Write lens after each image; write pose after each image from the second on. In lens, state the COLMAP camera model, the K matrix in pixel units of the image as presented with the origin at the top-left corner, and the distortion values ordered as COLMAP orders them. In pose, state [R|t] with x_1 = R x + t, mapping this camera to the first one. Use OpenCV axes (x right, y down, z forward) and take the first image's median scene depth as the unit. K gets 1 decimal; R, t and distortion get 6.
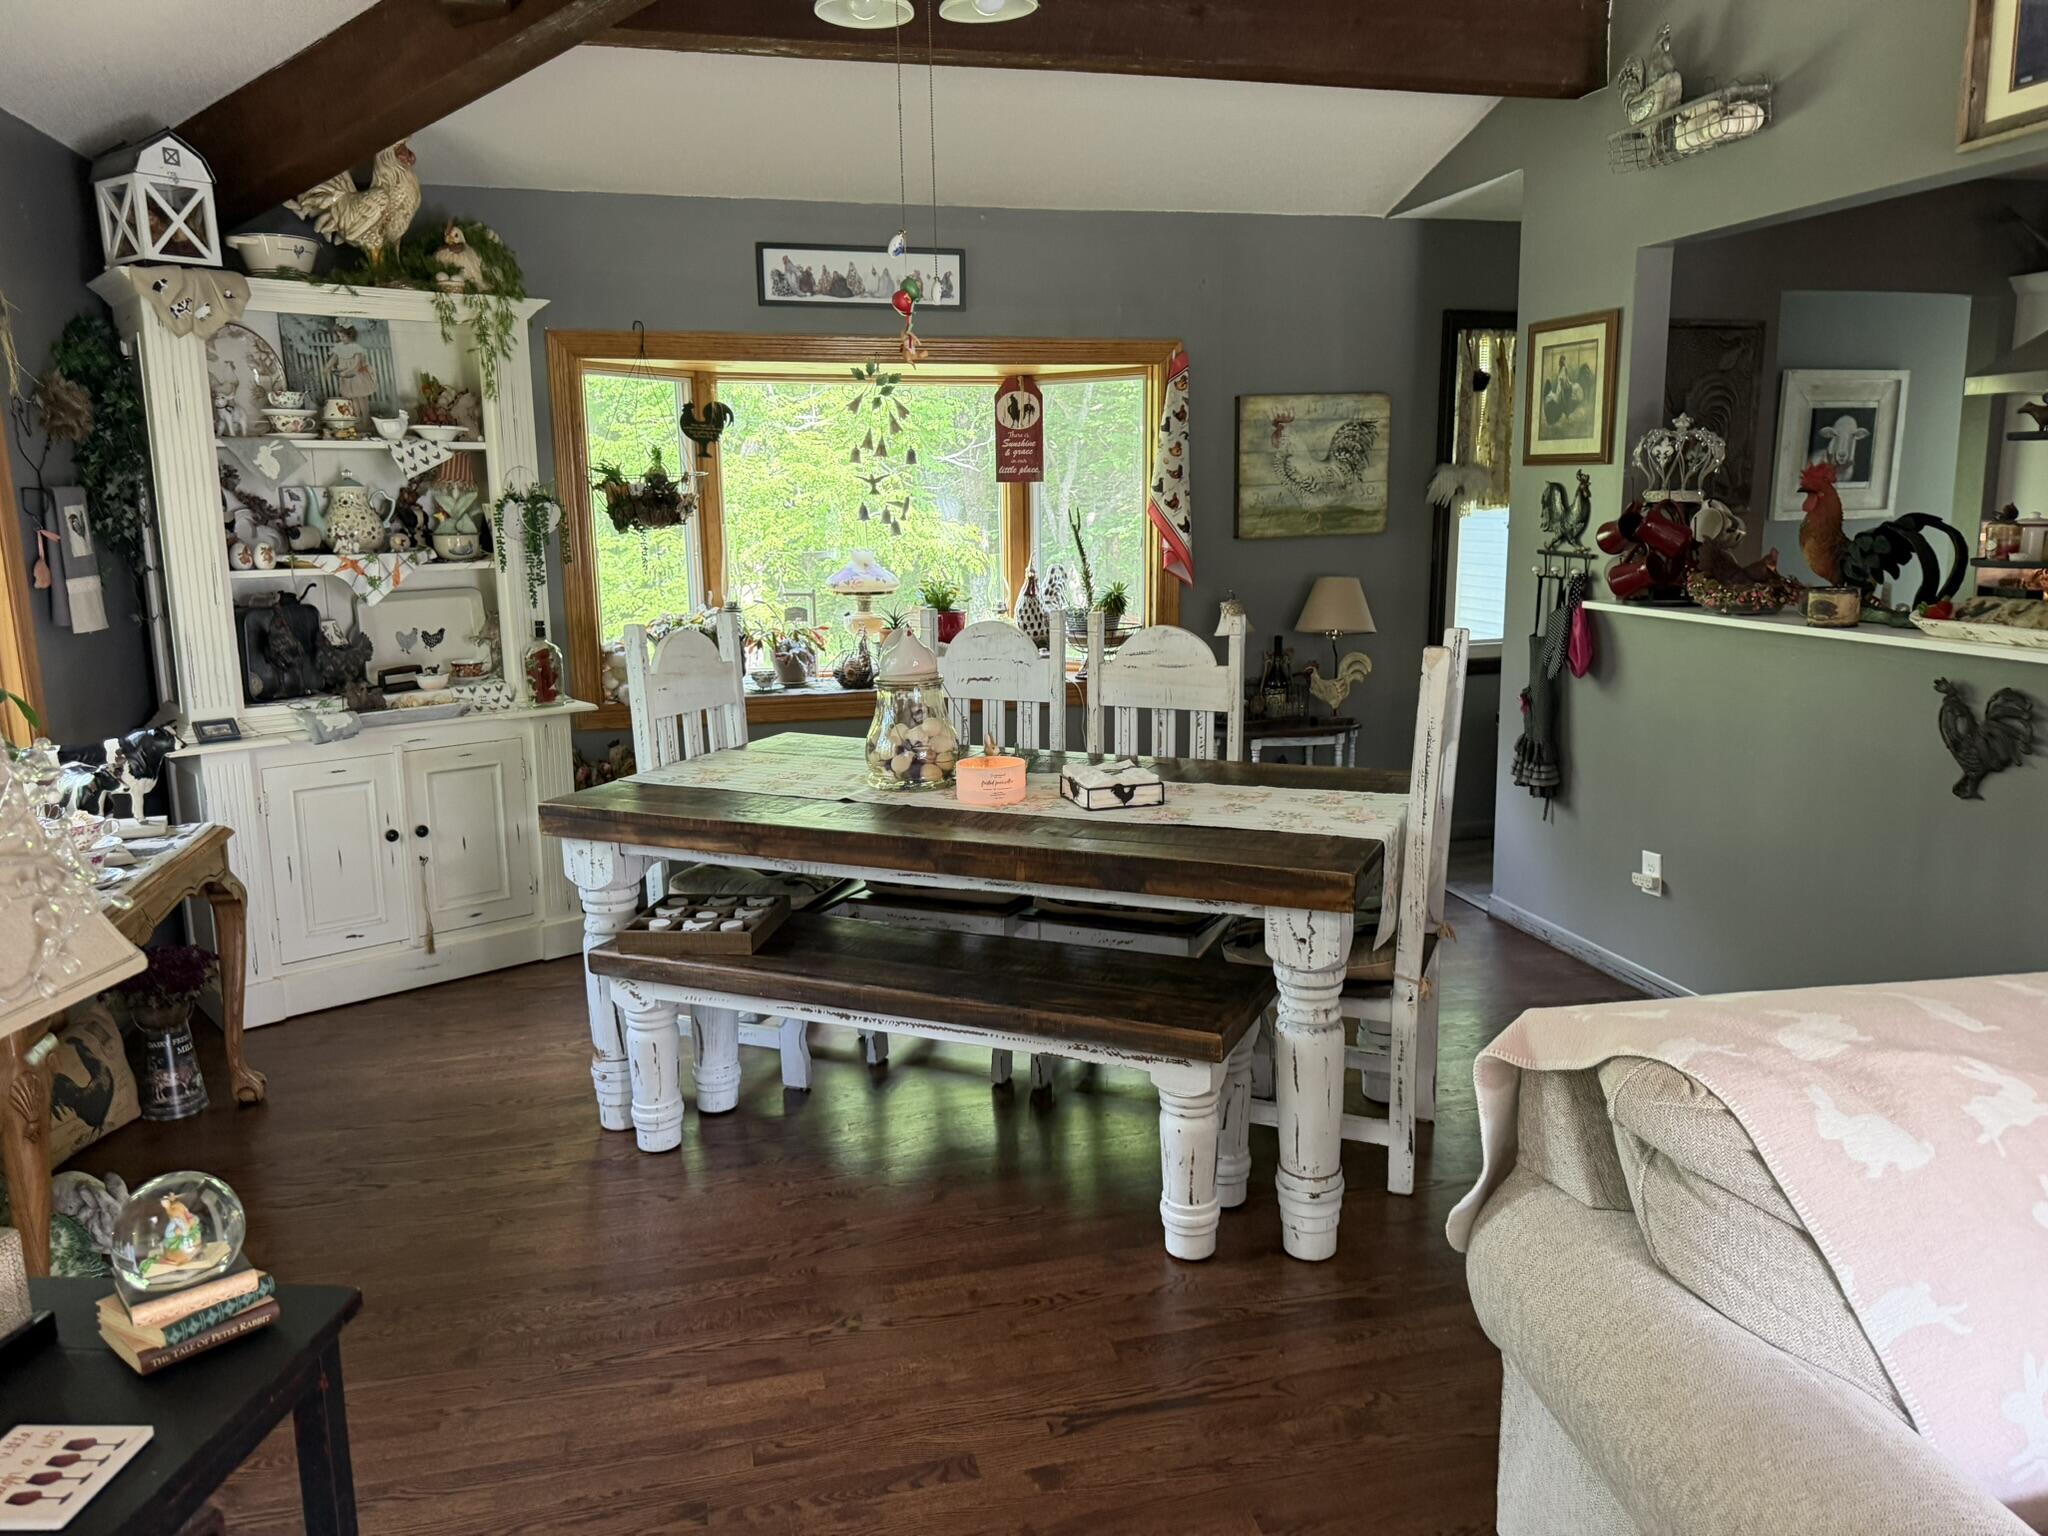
lens RADIAL K [[1455.9, 0, 1026.9], [0, 1455.9, 750.5], [0, 0, 1]] dist [0.102497, -0.138979]
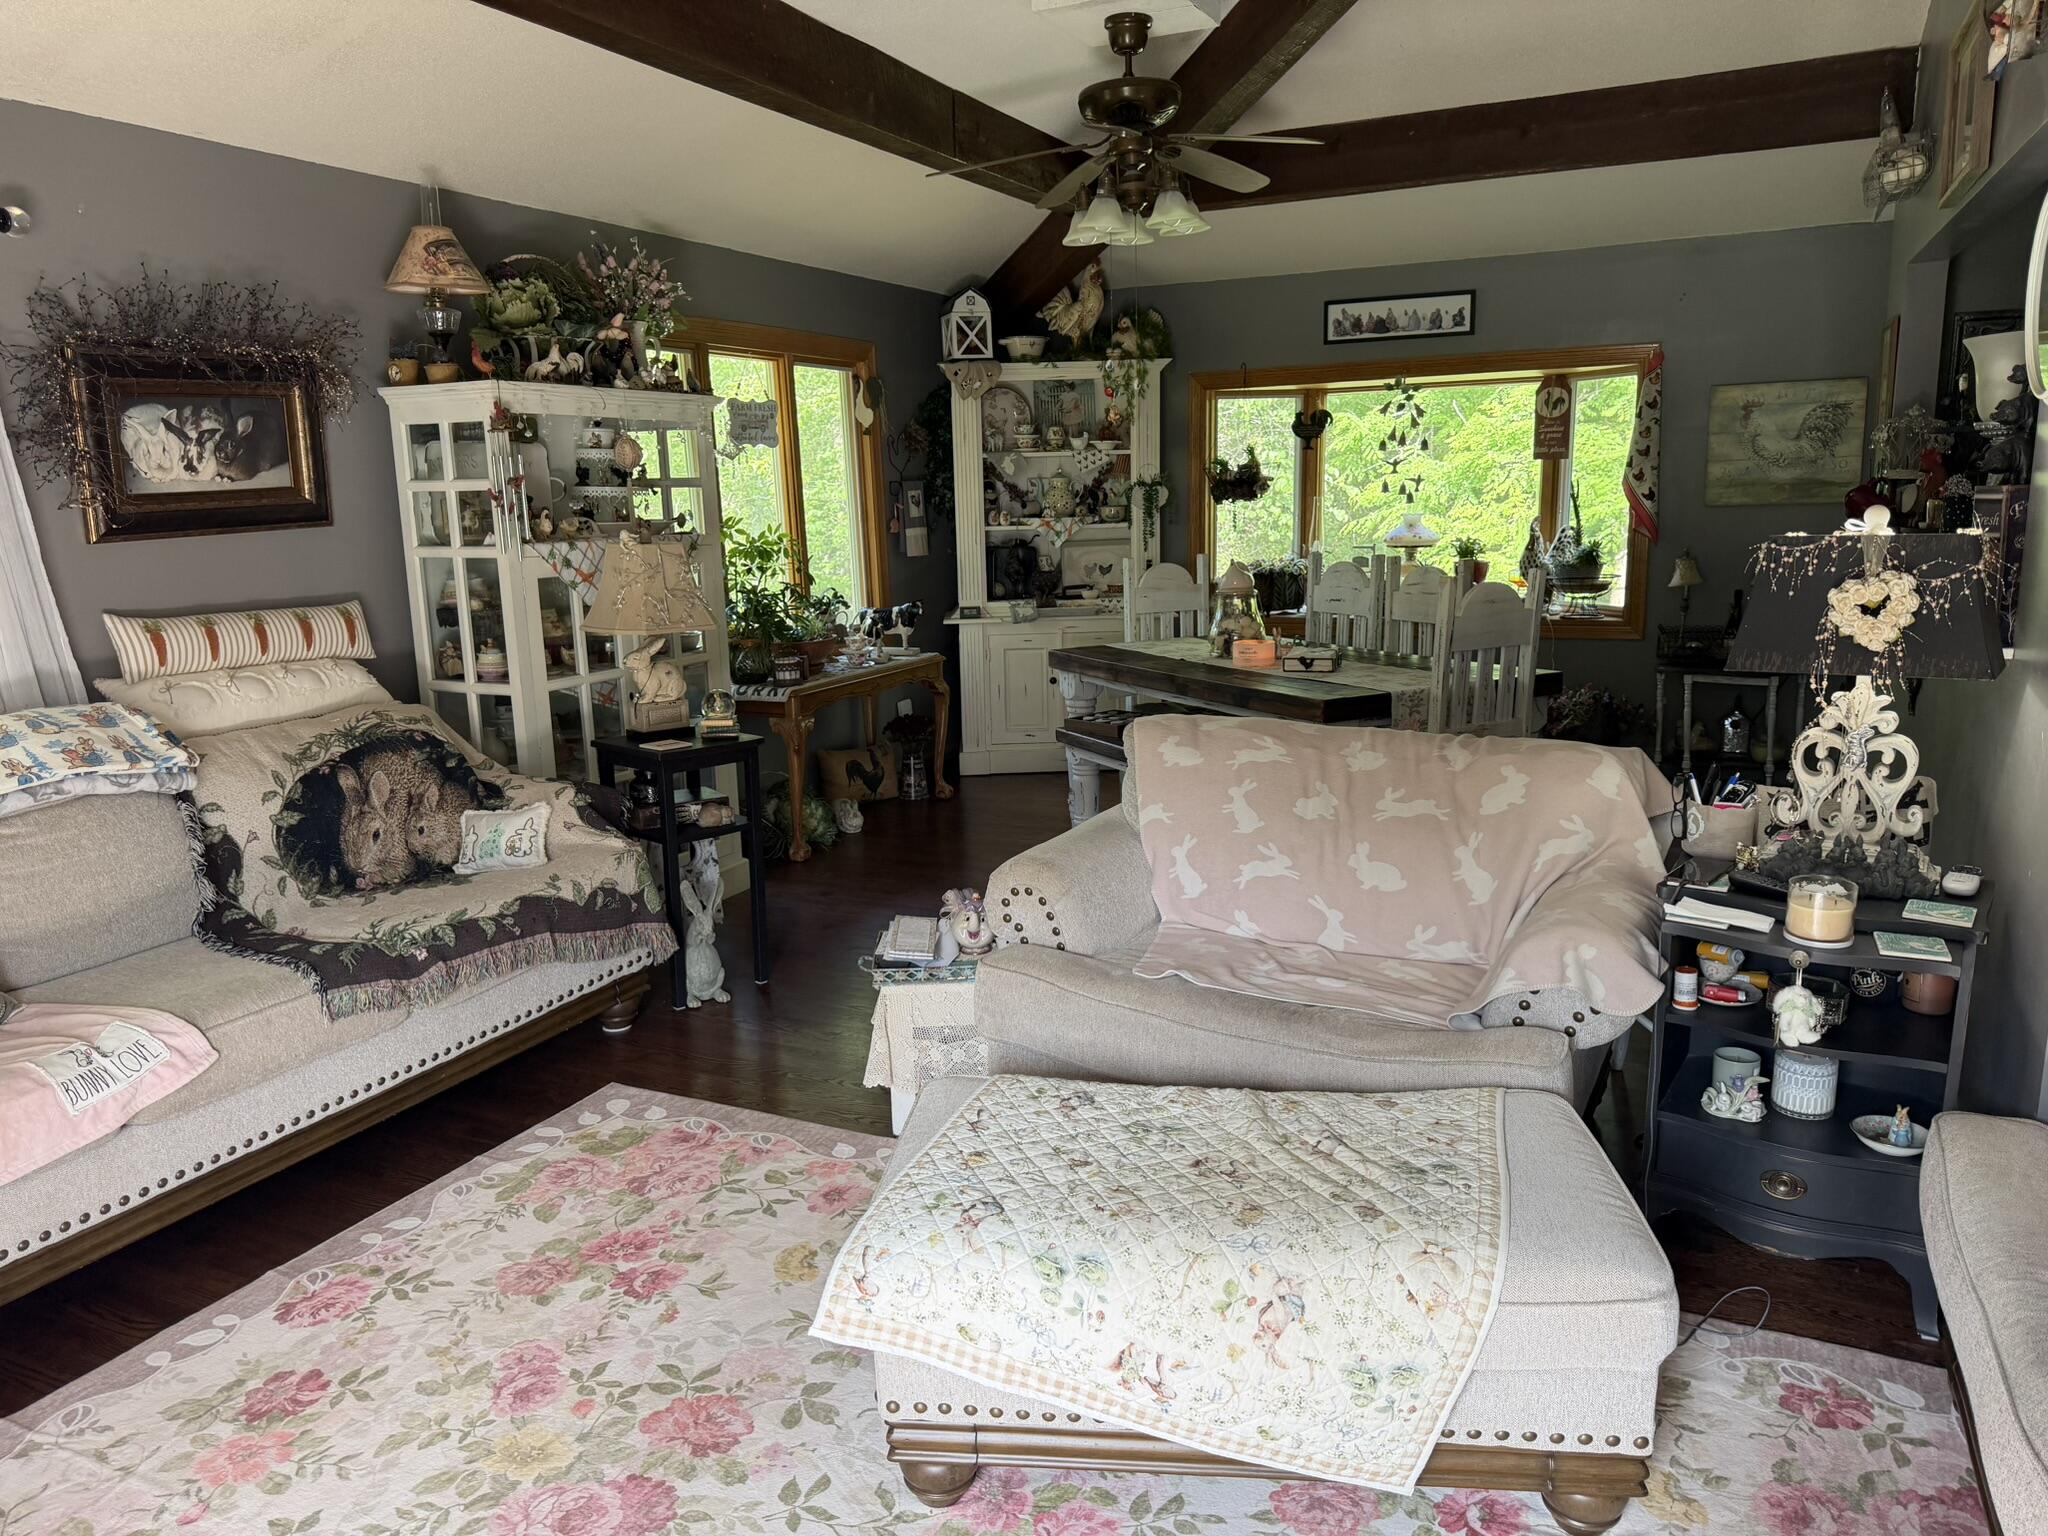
lens RADIAL K [[1437.8, 0, 1017.8], [0, 1437.8, 780.2], [0, 0, 1]] dist [0.116462, -0.203919]
pose [[0.769672, 0.121681, -0.626736, 0.626313], [-0.095431, 0.992568, 0.075513, 0.050681], [0.631267, 0.001690, 0.775564, -0.348171]]
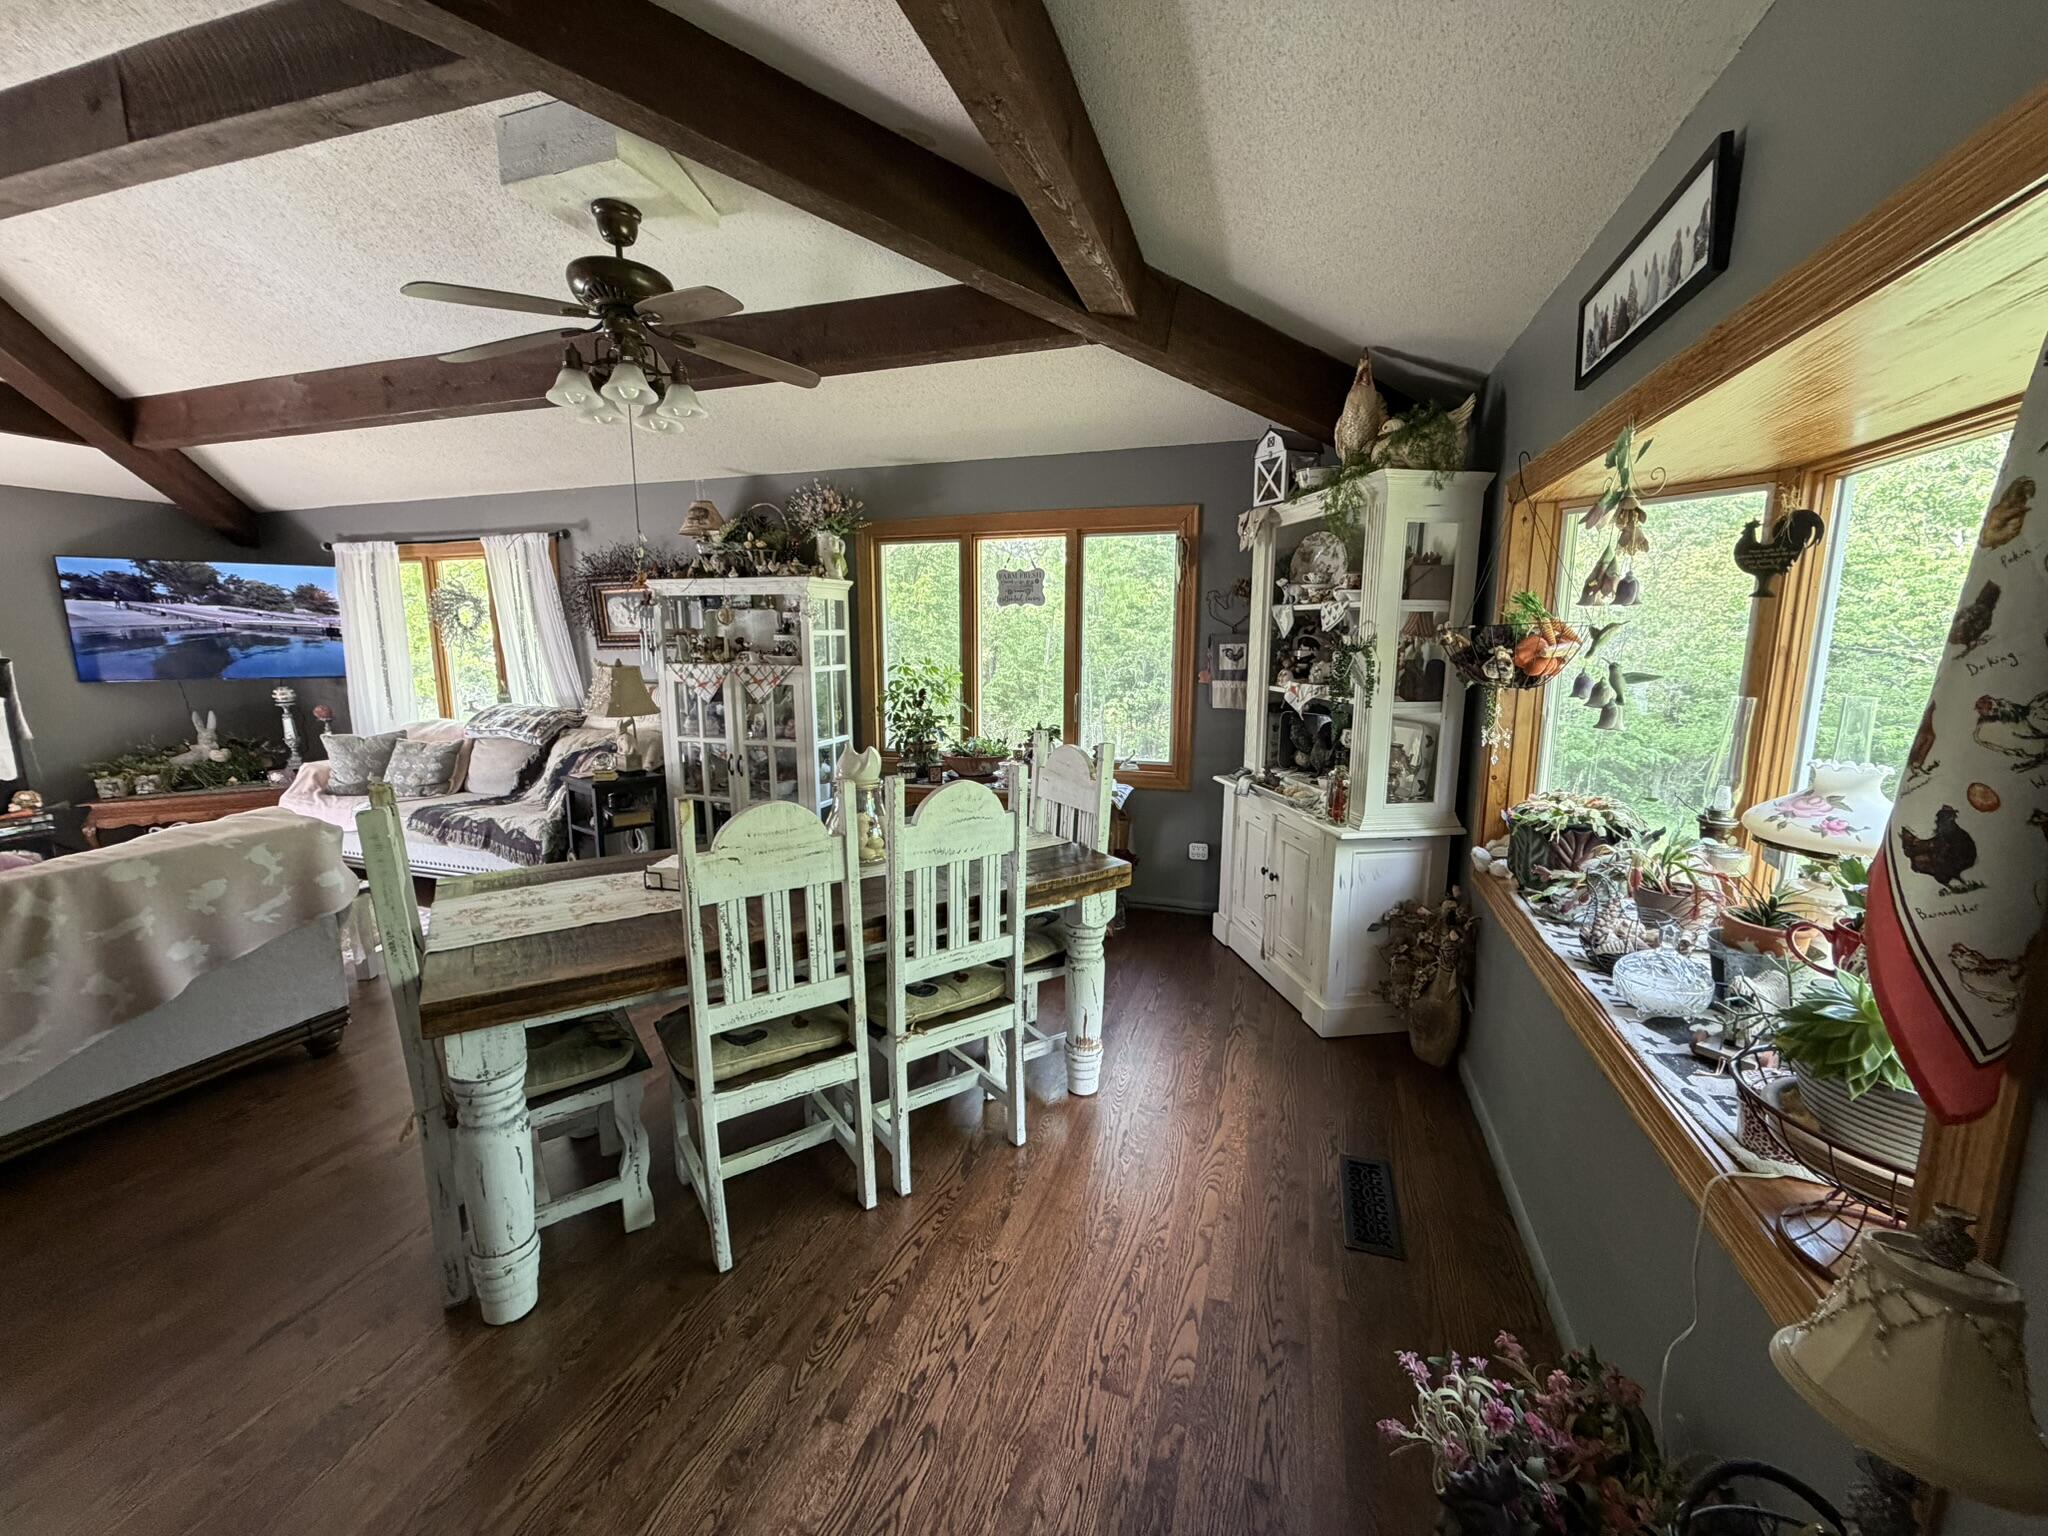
lens RADIAL K [[813.0, 0, 1017.5], [0, 813.0, 768.1], [0, 0, 1]] dist [-0.000083, 0.000314]
pose [[-0.542850, 0.152557, -0.825857, 0.368717], [-0.140663, 0.952956, 0.268495, -0.228958], [0.827966, 0.261920, -0.495853, 1.192832]]
